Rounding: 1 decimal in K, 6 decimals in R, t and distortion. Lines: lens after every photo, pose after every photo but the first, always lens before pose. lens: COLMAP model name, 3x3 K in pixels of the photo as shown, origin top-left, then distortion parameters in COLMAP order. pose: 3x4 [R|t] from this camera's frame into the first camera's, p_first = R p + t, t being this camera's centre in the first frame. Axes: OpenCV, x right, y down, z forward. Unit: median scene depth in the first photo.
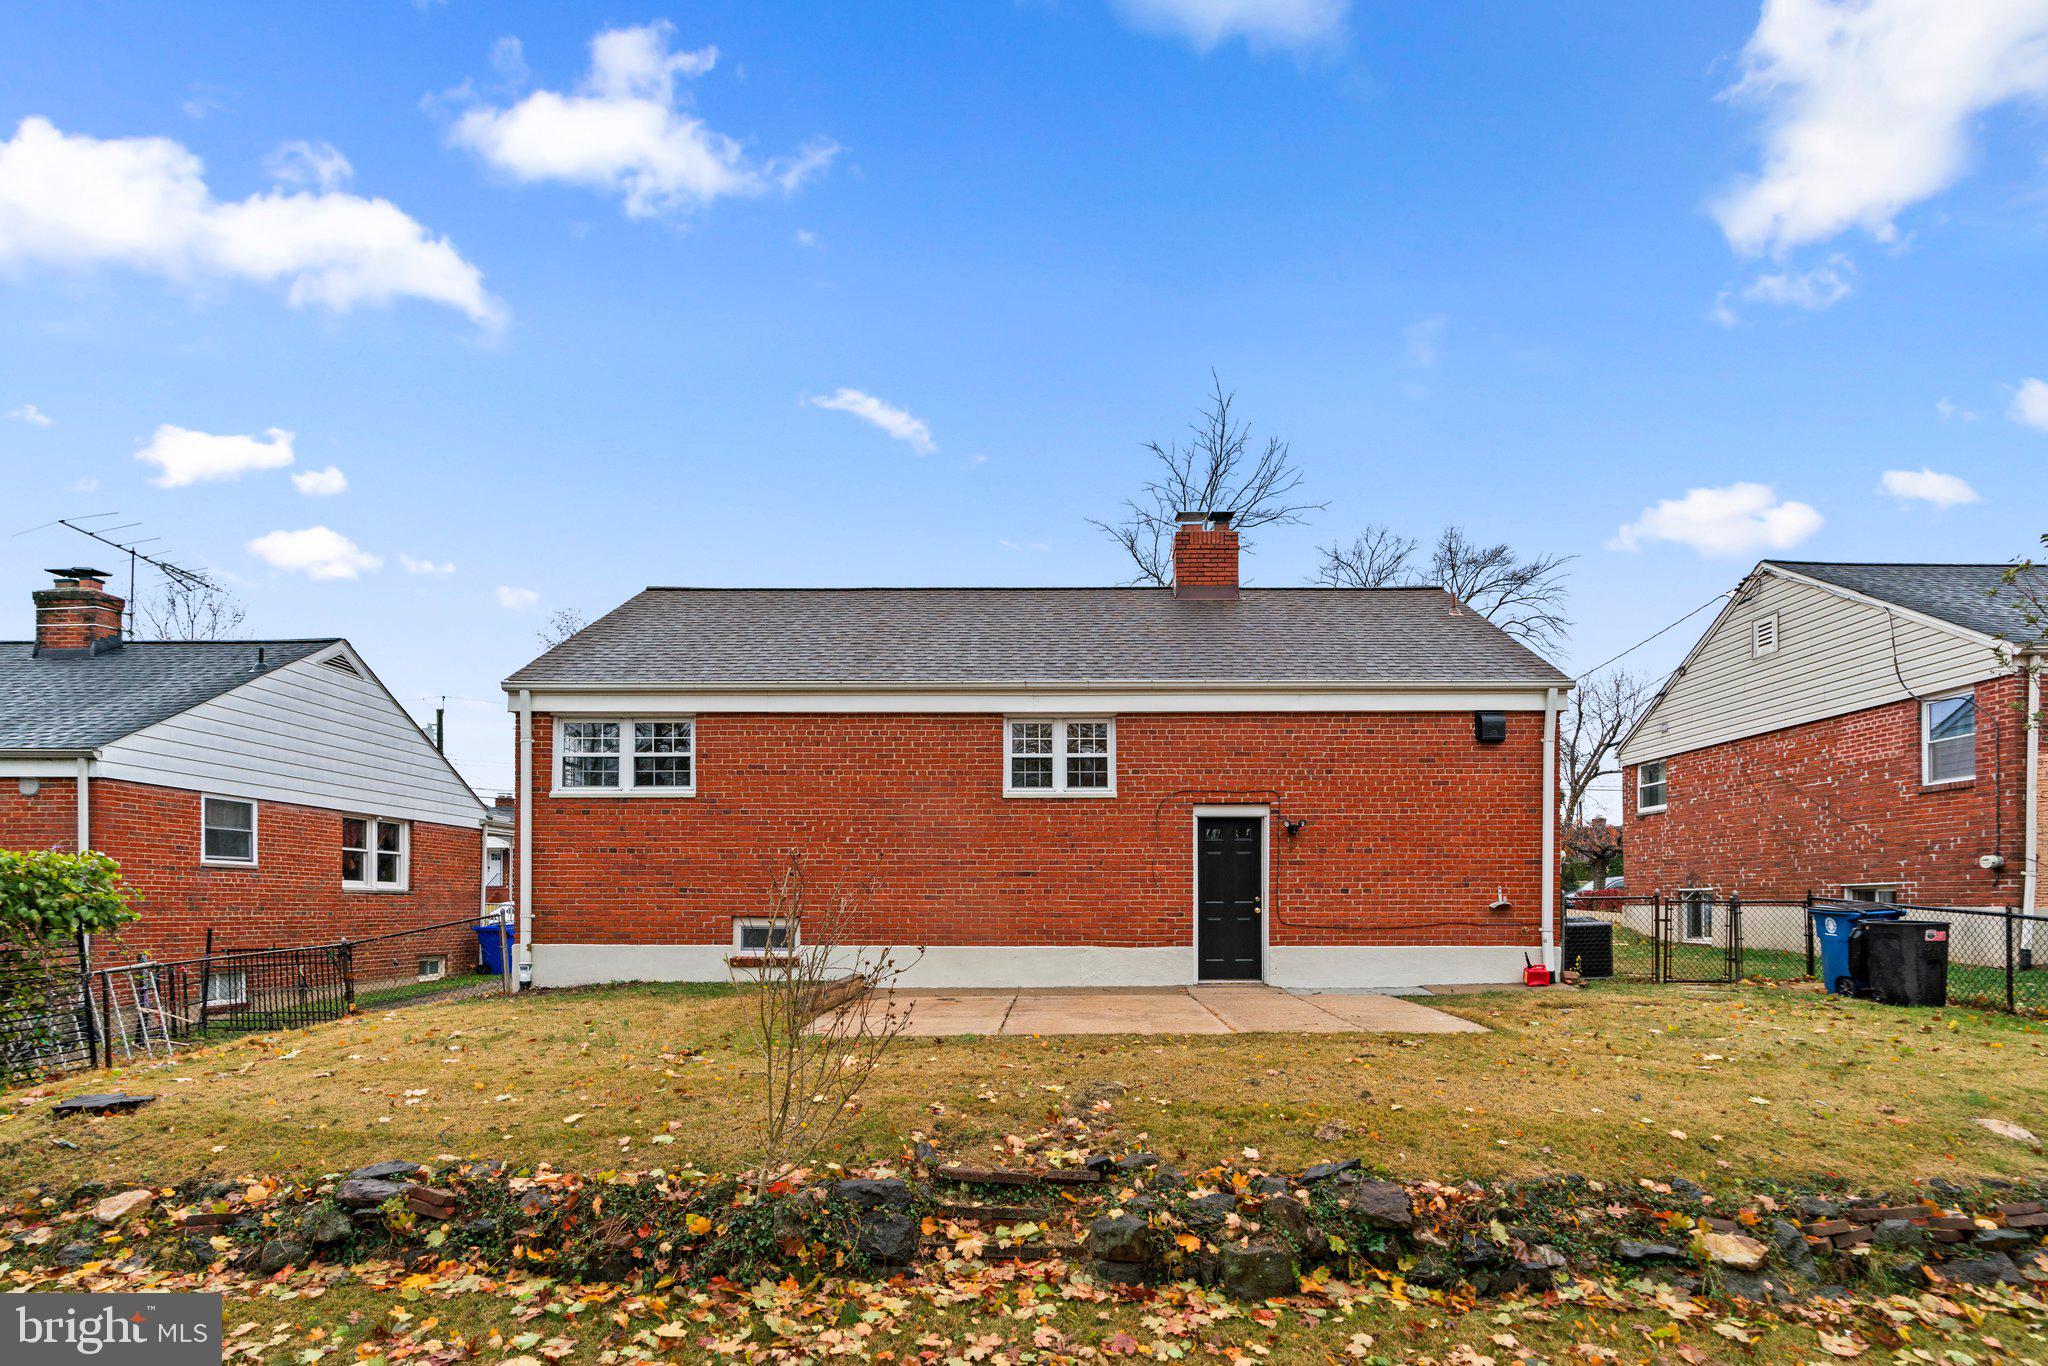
lens RADIAL K [[922.9, 0, 1021.6], [0, 922.9, 694.5], [0, 0, 1]] dist [-0.010204, 0.003923]
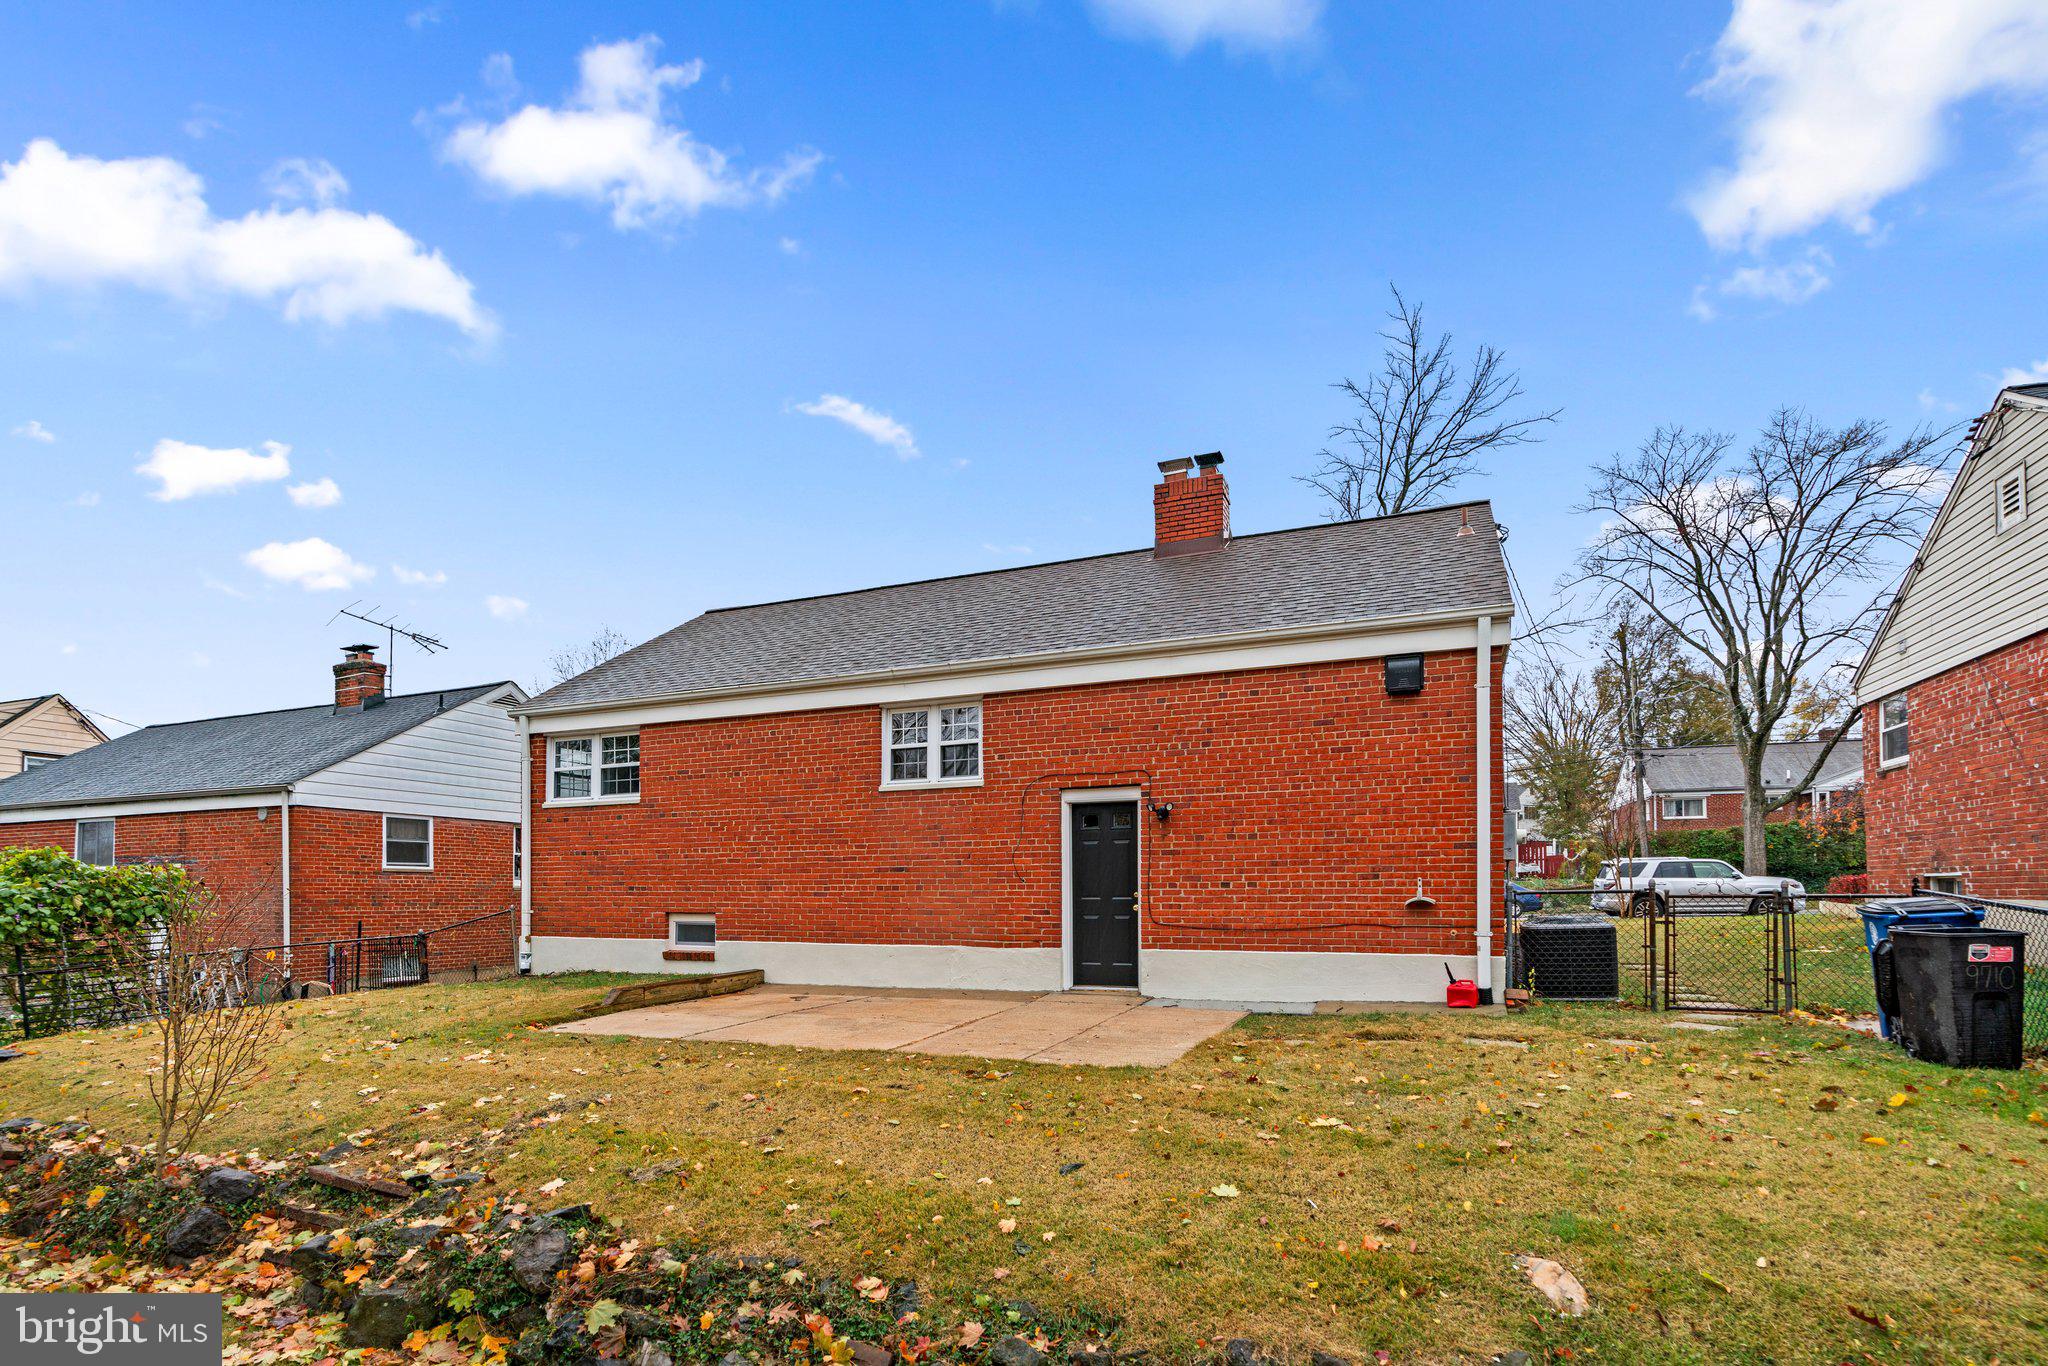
lens RADIAL K [[922.9, 0, 1022.2], [0, 922.9, 680.6], [0, 0, 1]] dist [-0.010204, 0.003923]
pose [[0.932554, -0.085573, -0.350743, 0.468209], [0.084778, 0.996244, -0.017652, 0.025608], [0.350936, -0.013274, 0.936305, 0.143806]]
